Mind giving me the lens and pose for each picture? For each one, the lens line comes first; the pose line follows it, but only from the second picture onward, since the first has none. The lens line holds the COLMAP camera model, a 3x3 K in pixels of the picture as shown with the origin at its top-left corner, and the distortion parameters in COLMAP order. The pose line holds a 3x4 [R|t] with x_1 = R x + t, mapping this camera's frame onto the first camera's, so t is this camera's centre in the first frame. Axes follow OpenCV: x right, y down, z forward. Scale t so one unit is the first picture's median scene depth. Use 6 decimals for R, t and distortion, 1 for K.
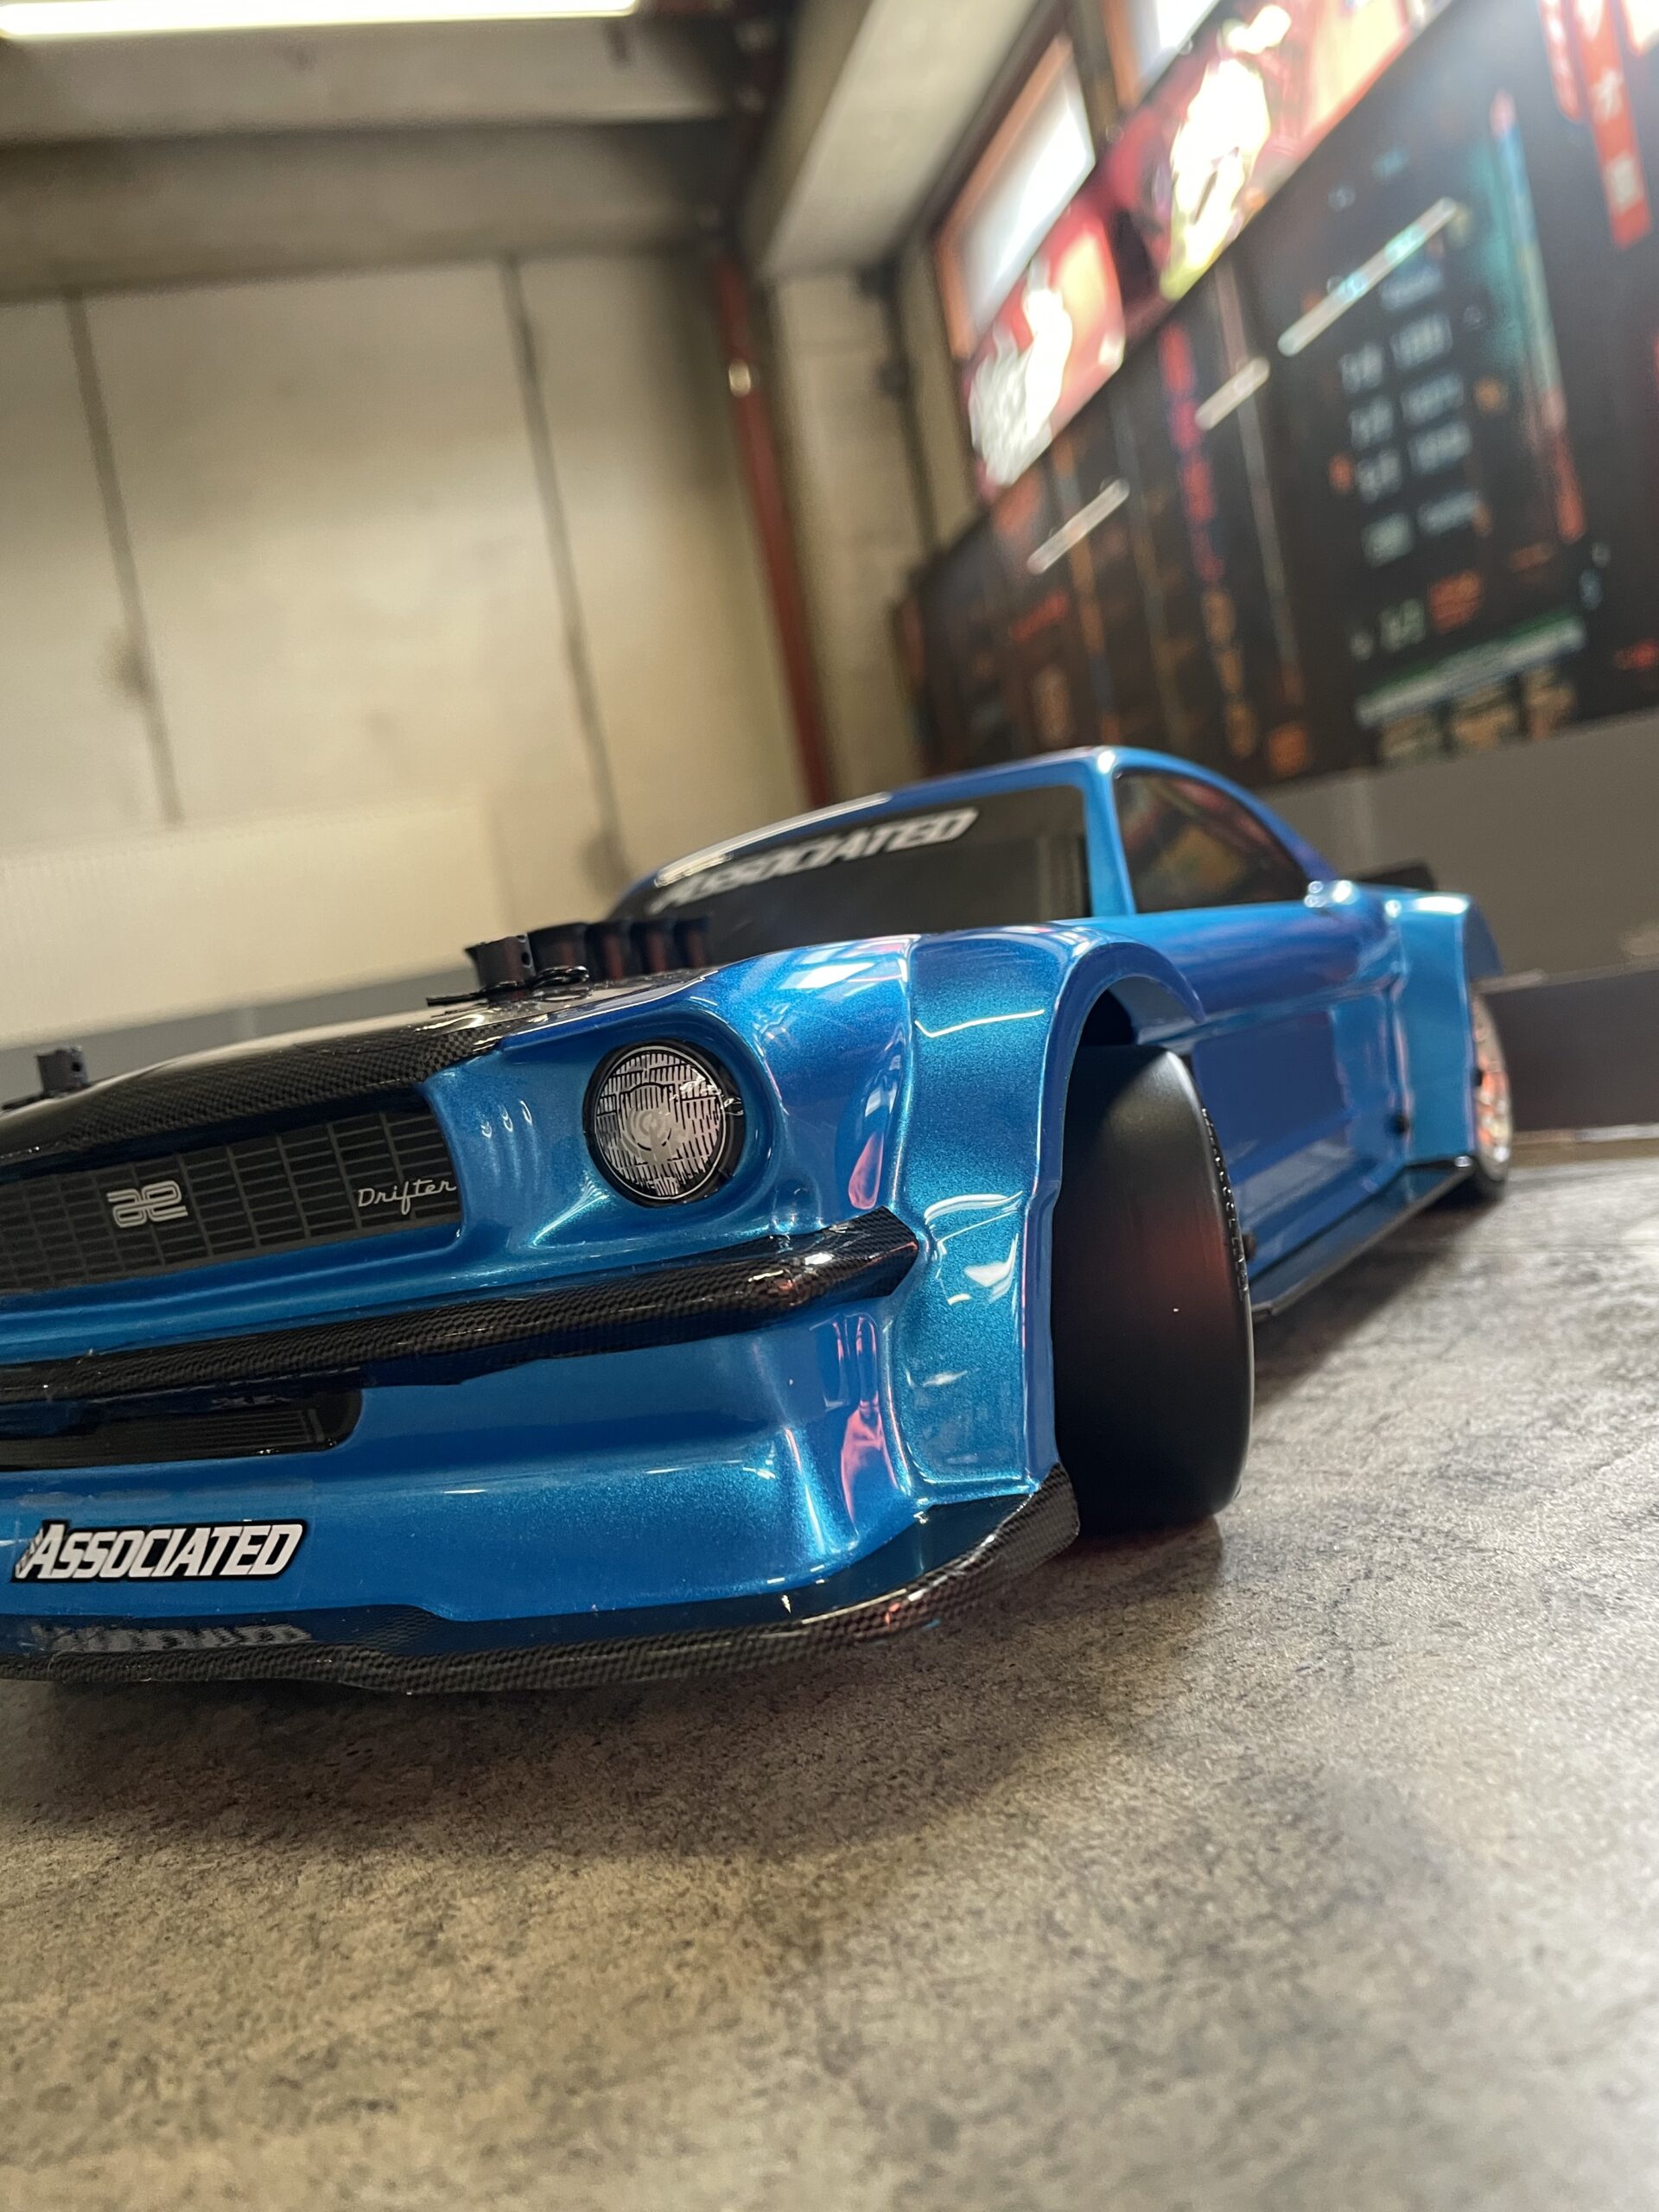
lens RADIAL K [[1709.8, 0, 829.5], [0, 1709.8, 1106.0], [0, 0, 1]] dist [-0.003317, -0.009542]
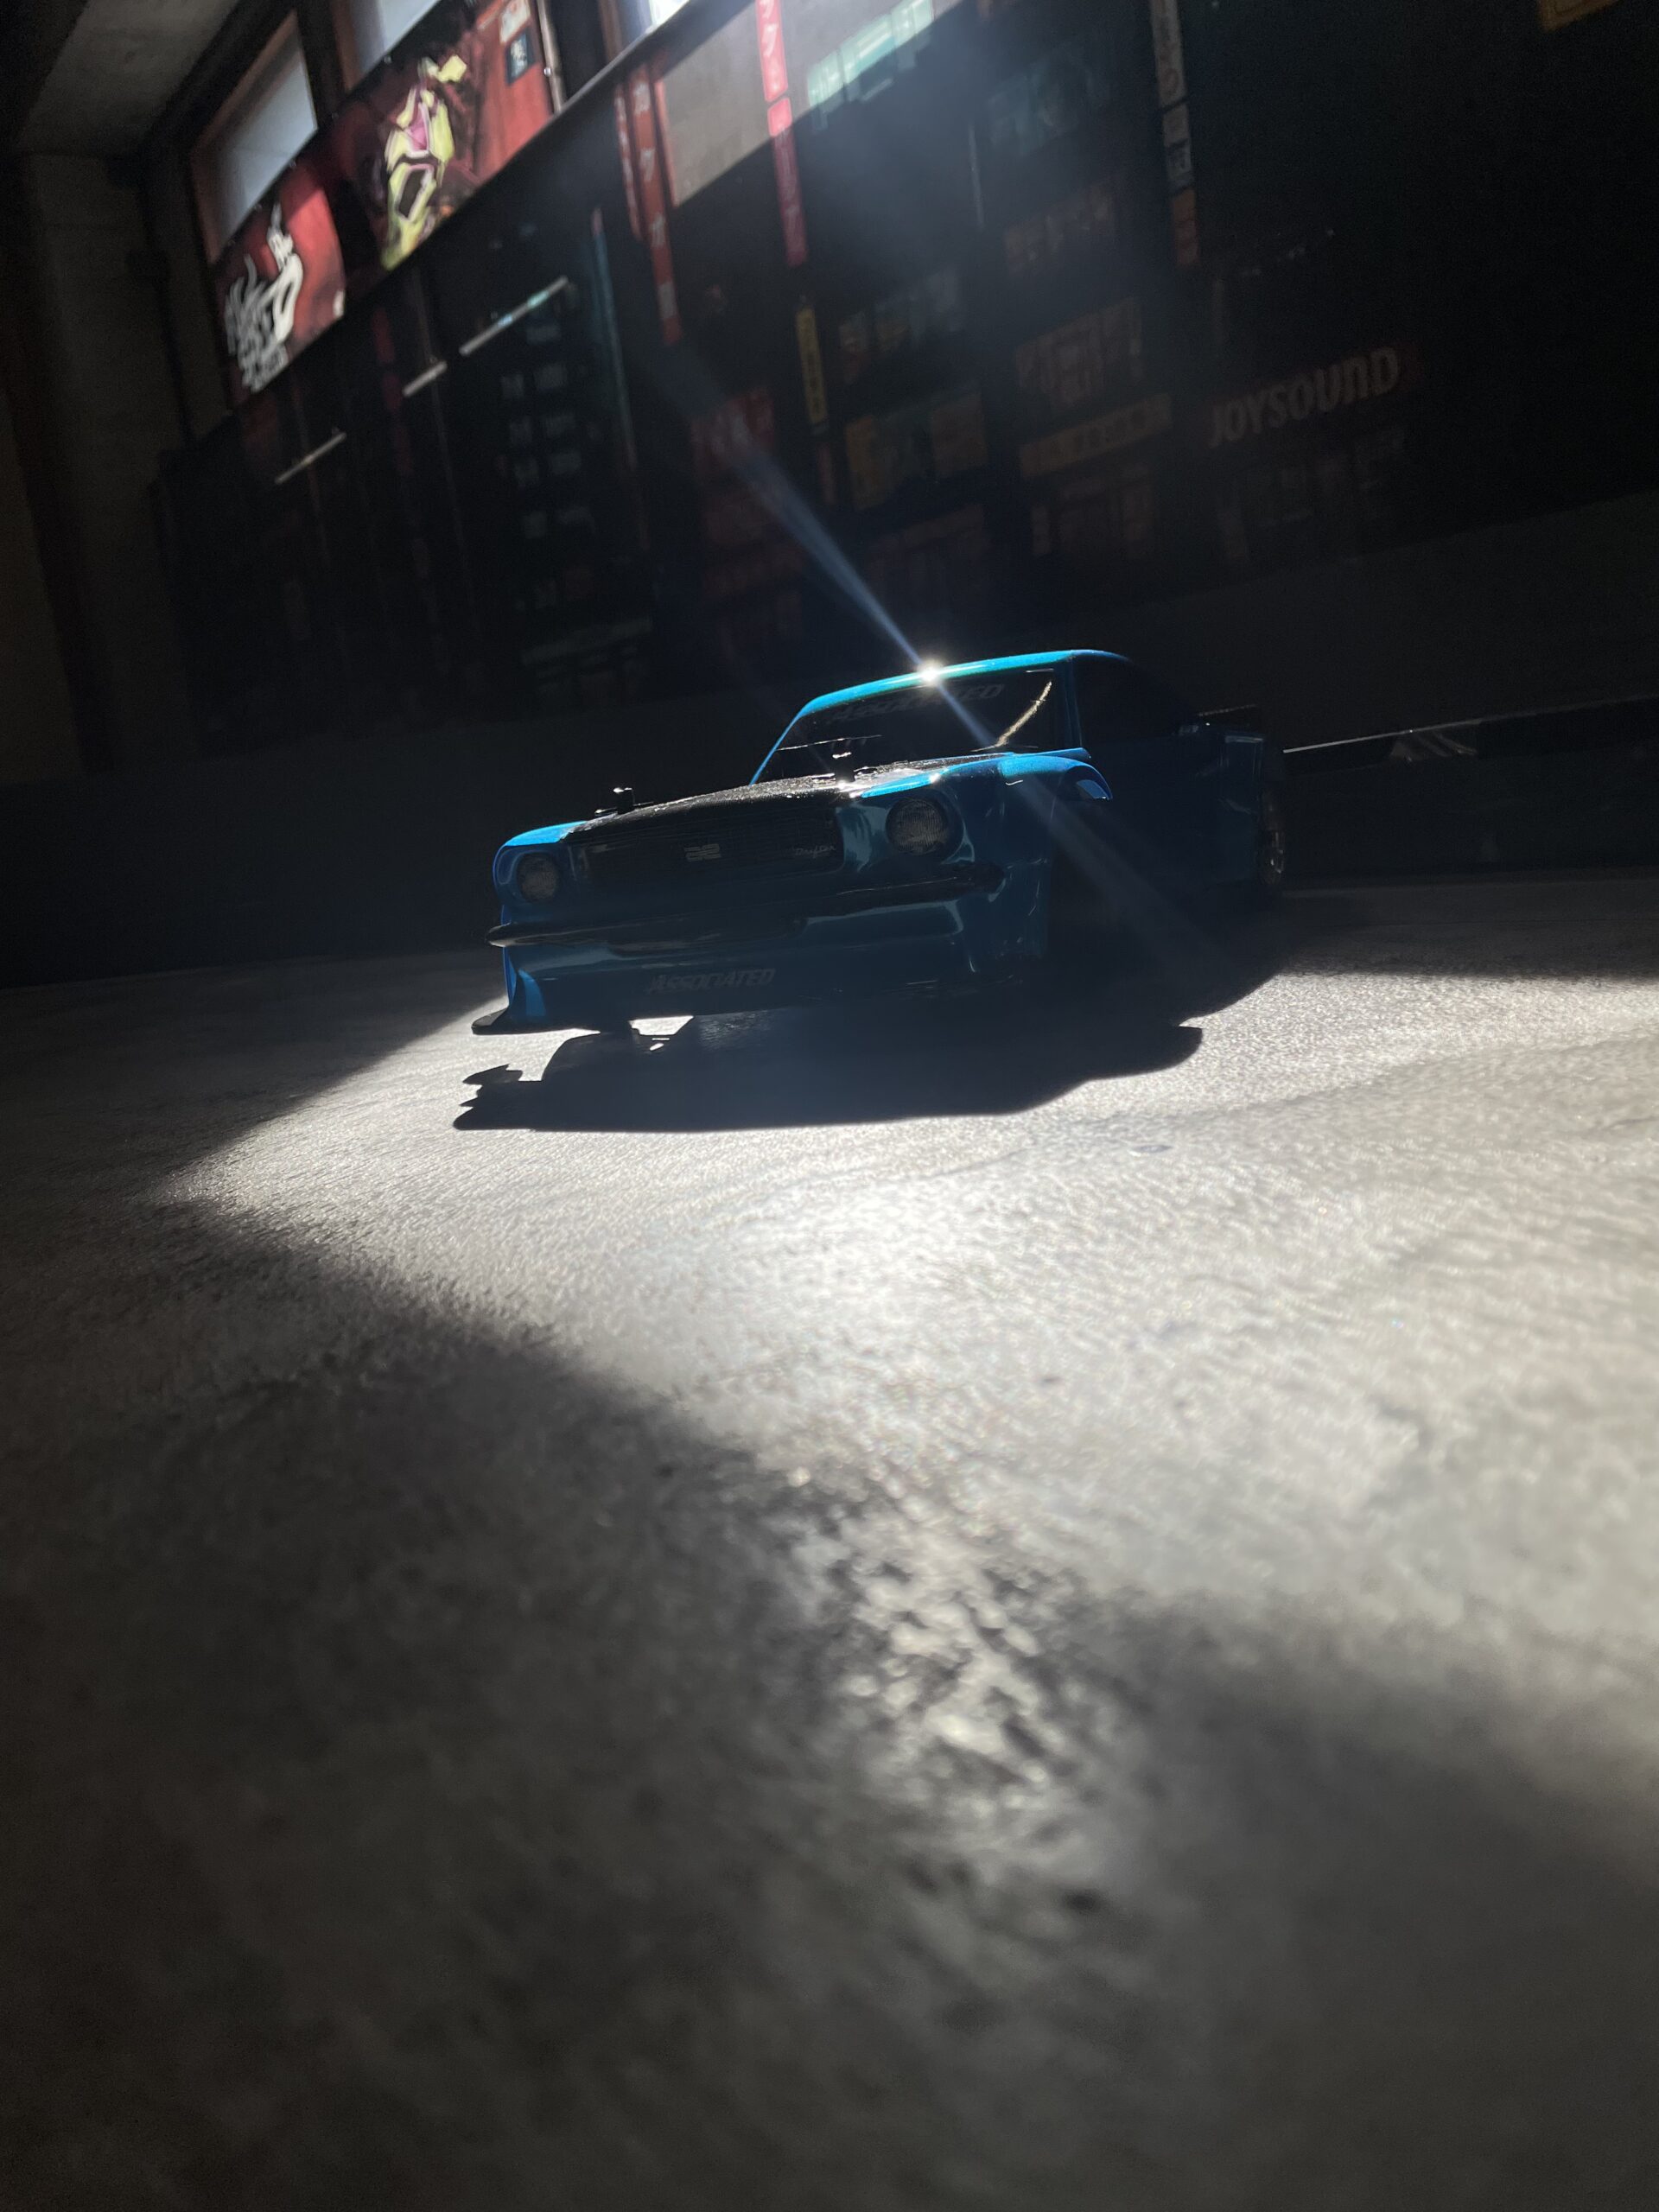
lens RADIAL K [[1709.8, 0, 829.5], [0, 1709.8, 1106.0], [0, 0, 1]] dist [-0.003317, -0.009542]
pose [[0.926703, -0.020586, 0.375229, 0.040901], [-0.008534, 0.997088, 0.075779, 0.002545], [-0.375697, -0.073427, 0.923829, -0.282986]]
